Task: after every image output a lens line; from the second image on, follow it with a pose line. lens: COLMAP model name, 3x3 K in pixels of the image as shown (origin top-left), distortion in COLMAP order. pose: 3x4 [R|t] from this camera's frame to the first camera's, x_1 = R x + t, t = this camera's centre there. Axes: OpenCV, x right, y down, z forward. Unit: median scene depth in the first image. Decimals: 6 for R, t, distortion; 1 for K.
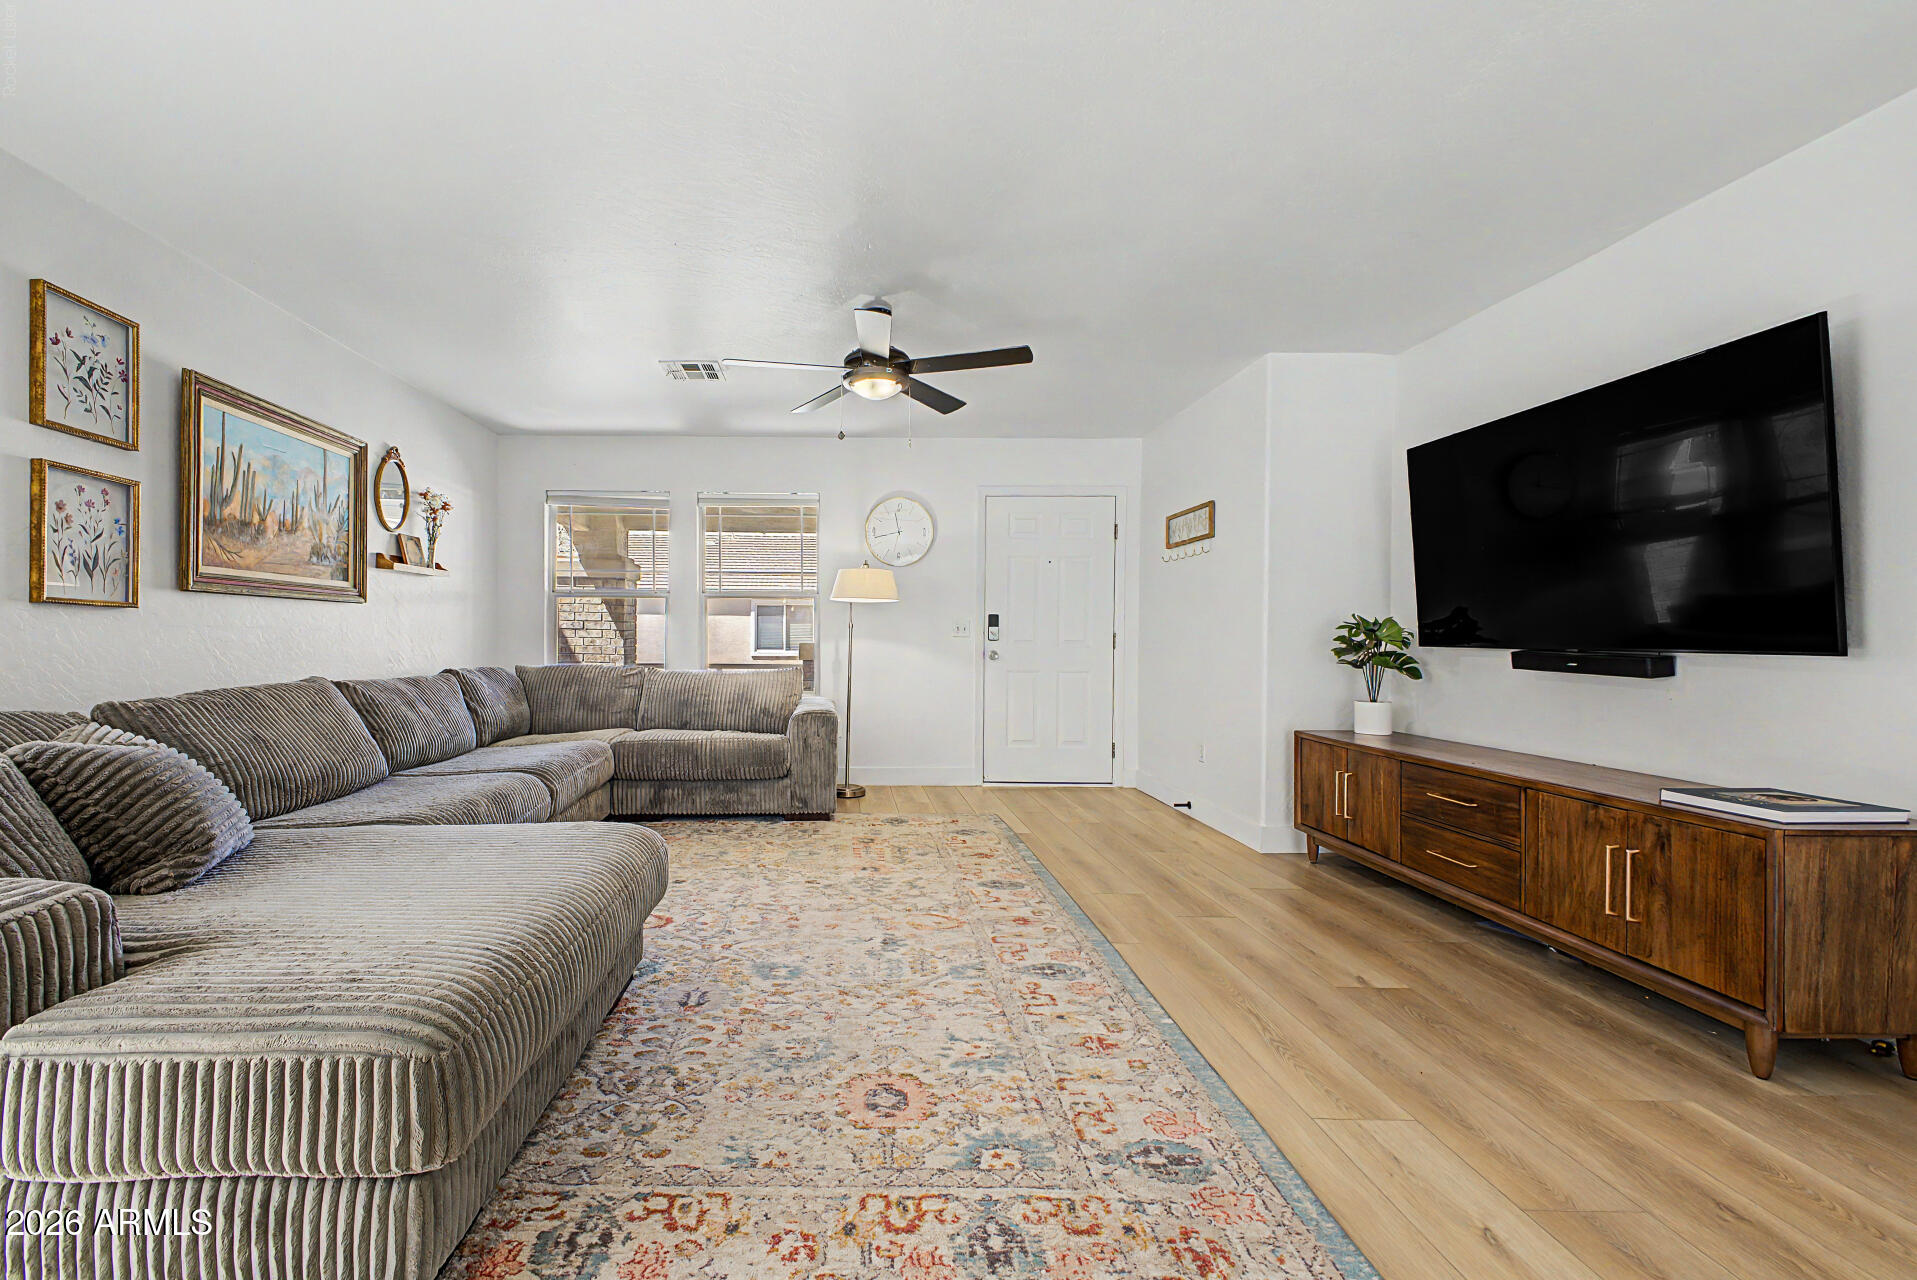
lens RADIAL K [[806.2, 0, 825.8], [0, 806.2, 647.3], [0, 0, 1]] dist [0.001701, 0.000191]
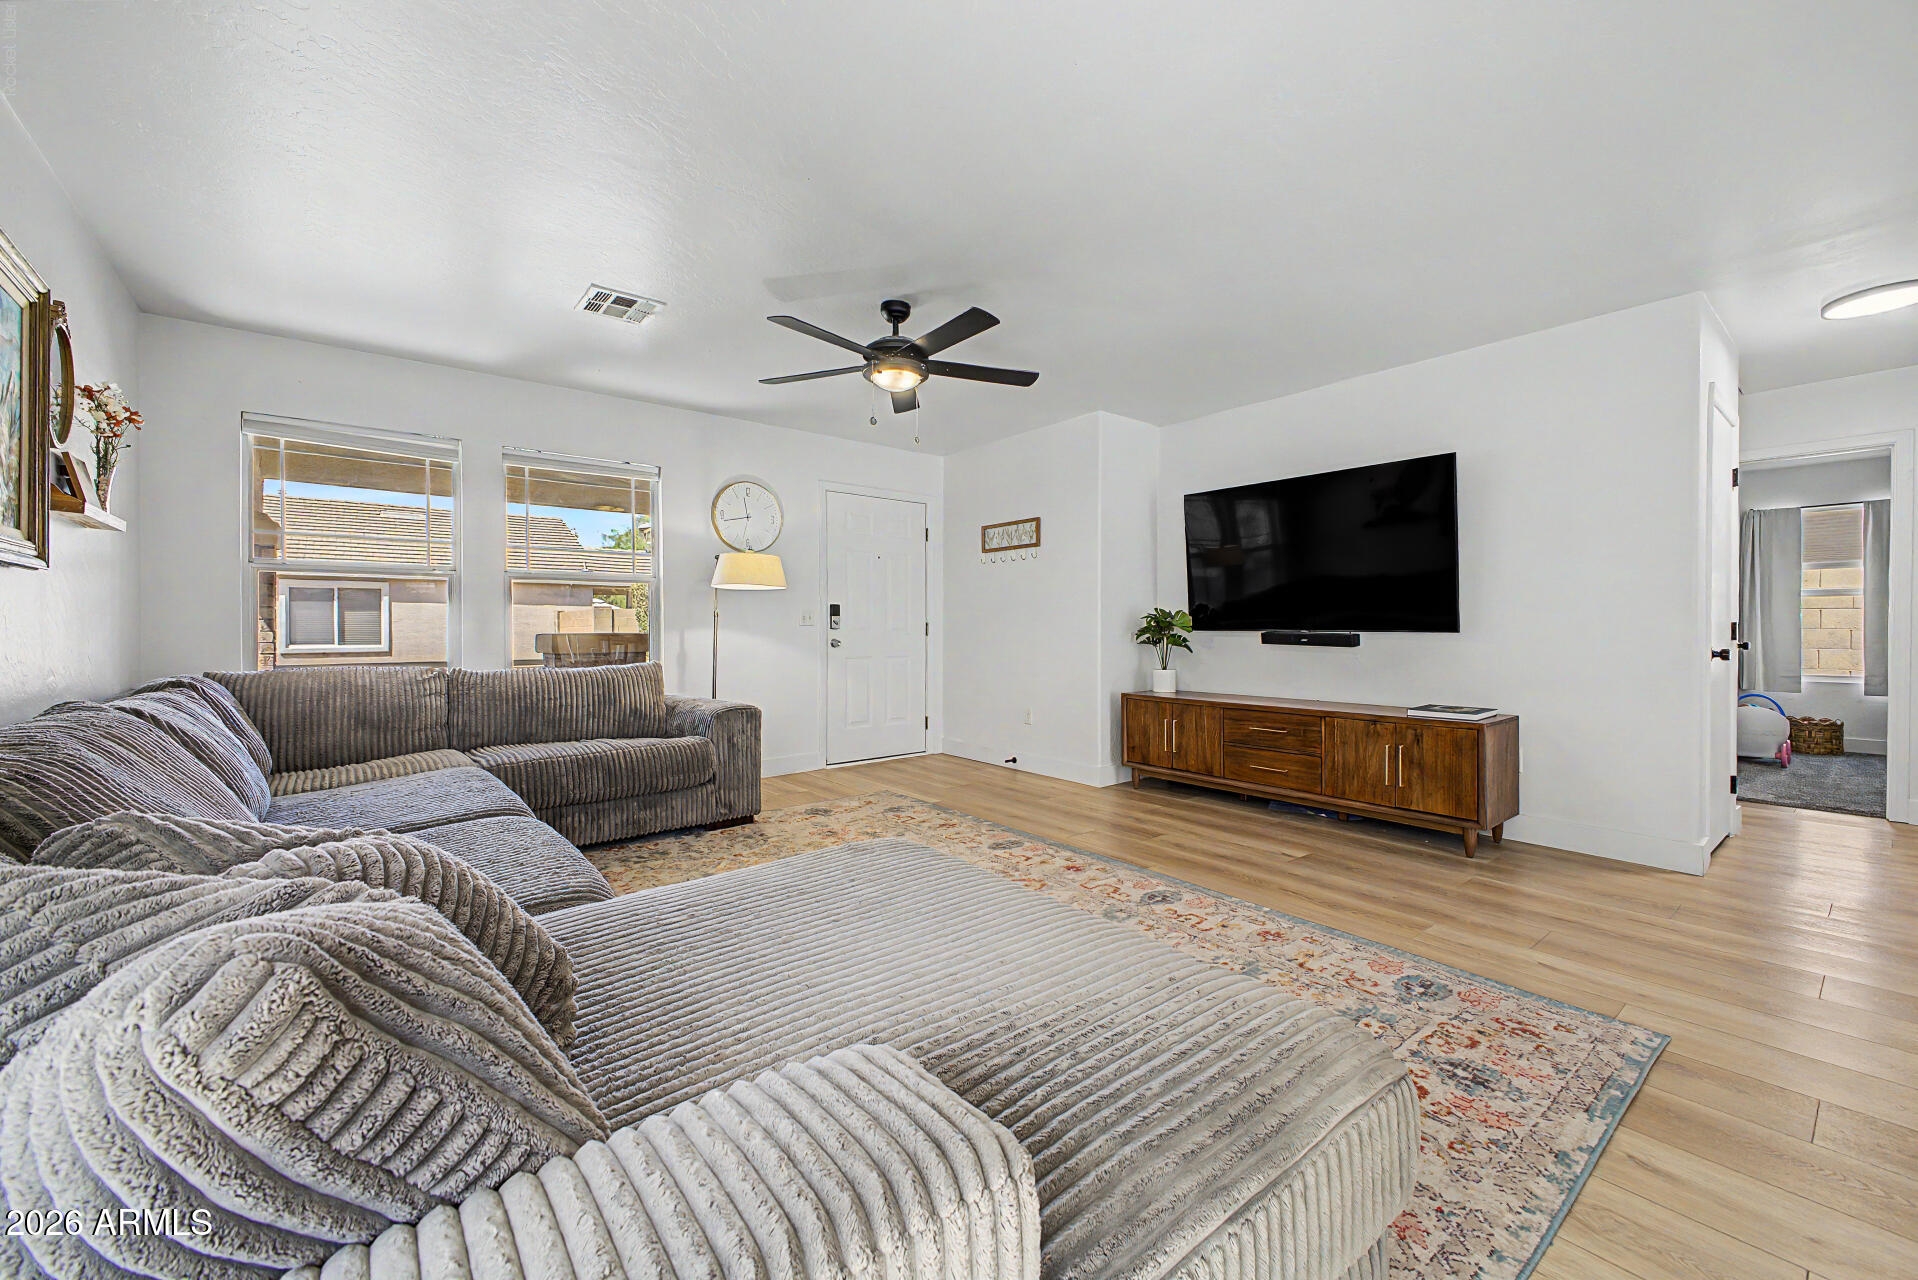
lens RADIAL K [[759.6, 0, 959.5], [0, 759.6, 627.9], [0, 0, 1]] dist [0.023590, -0.011383]
pose [[0.767067, -0.006949, 0.641529, -0.475303], [0.013216, 0.999900, -0.004971, -0.004152], [-0.641431, 0.012291, 0.767083, 0.207347]]
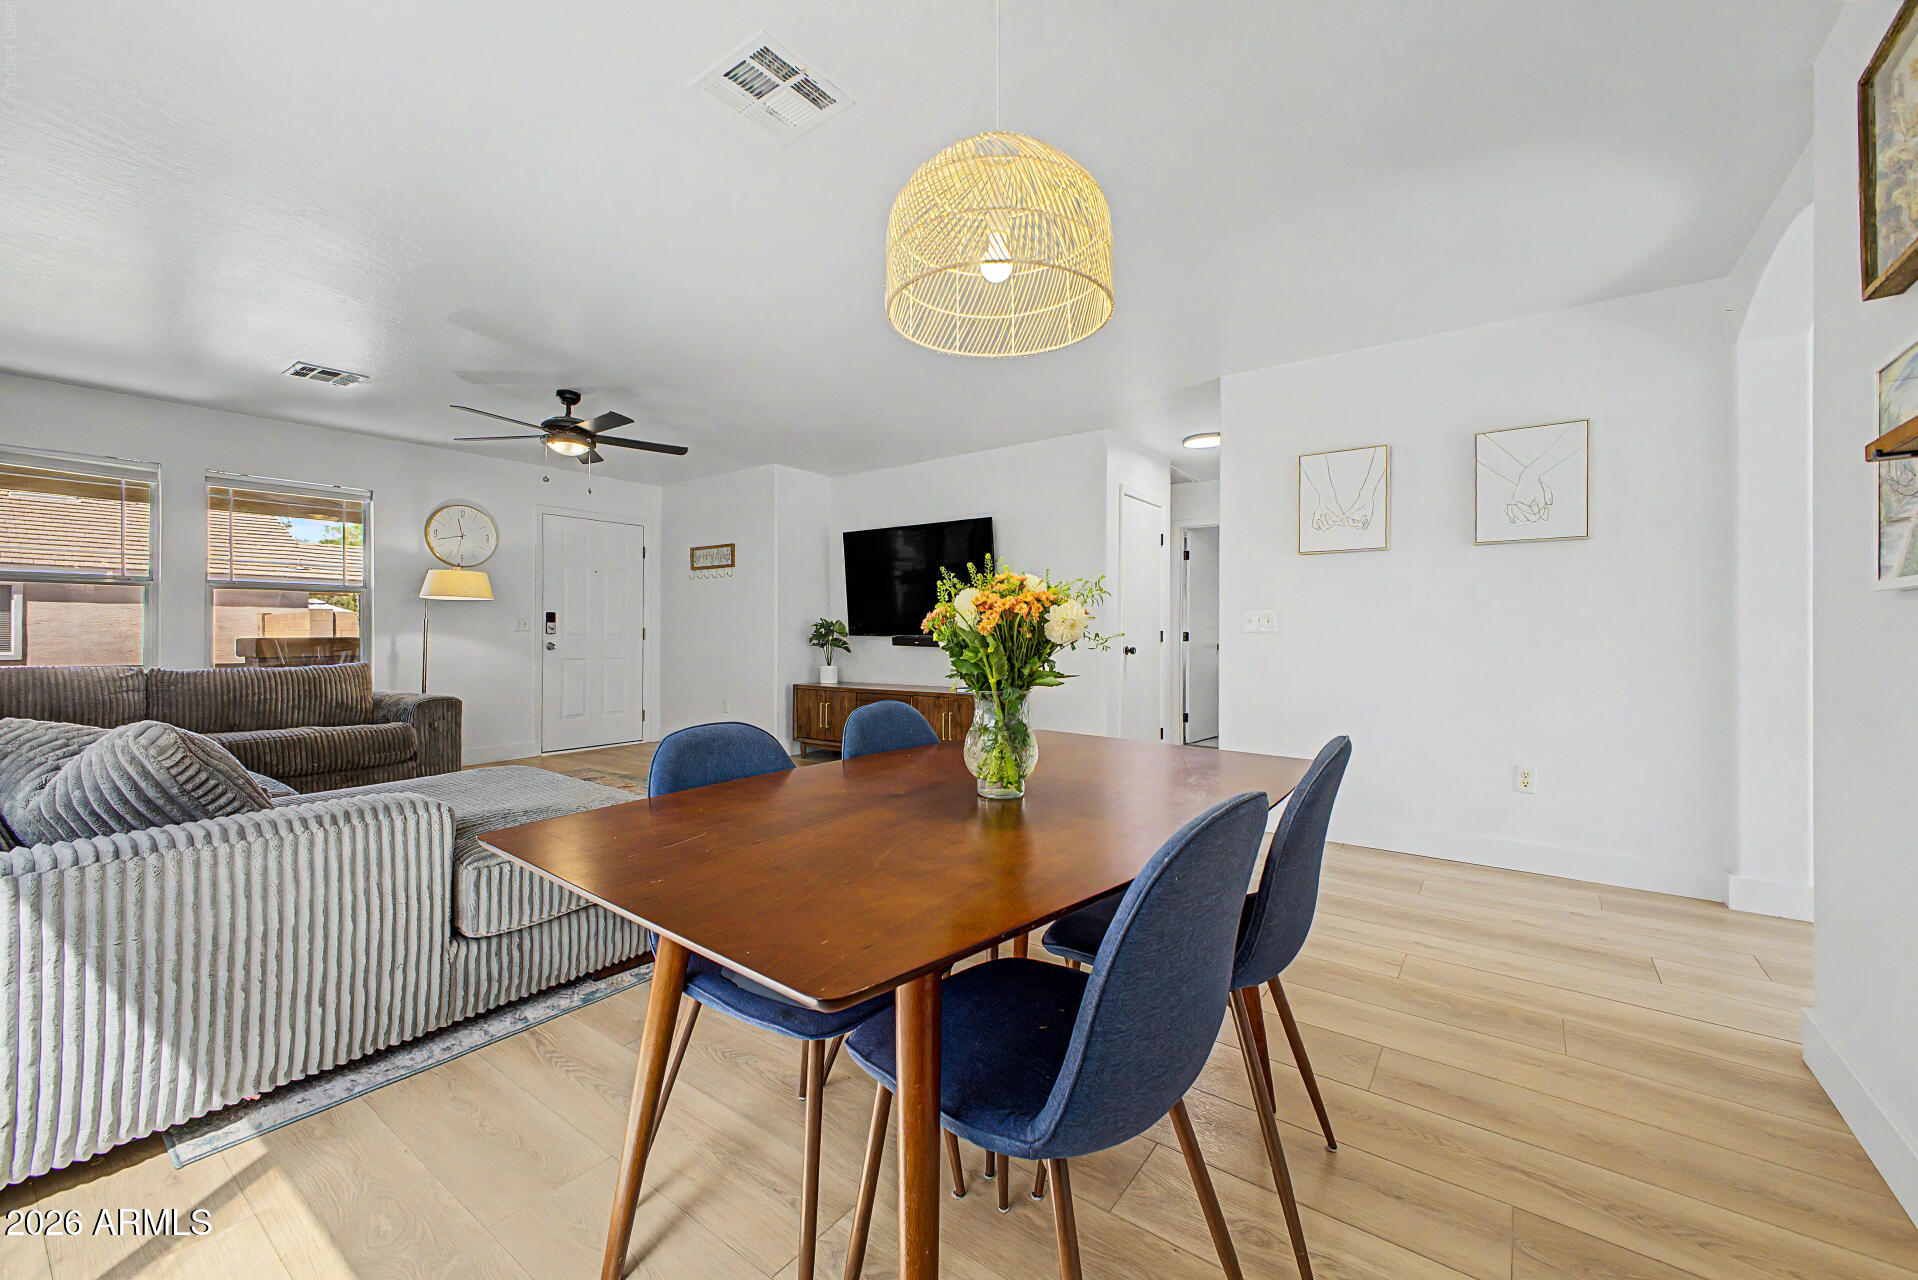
lens RADIAL K [[759.6, 0, 959.5], [0, 759.6, 627.9], [0, 0, 1]] dist [0.023590, -0.011383]
pose [[0.582493, 0.000333, 0.812835, -0.577682], [0.011992, 0.999888, -0.009004, 0.000688], [-0.812747, 0.014992, 0.582424, -0.264579]]
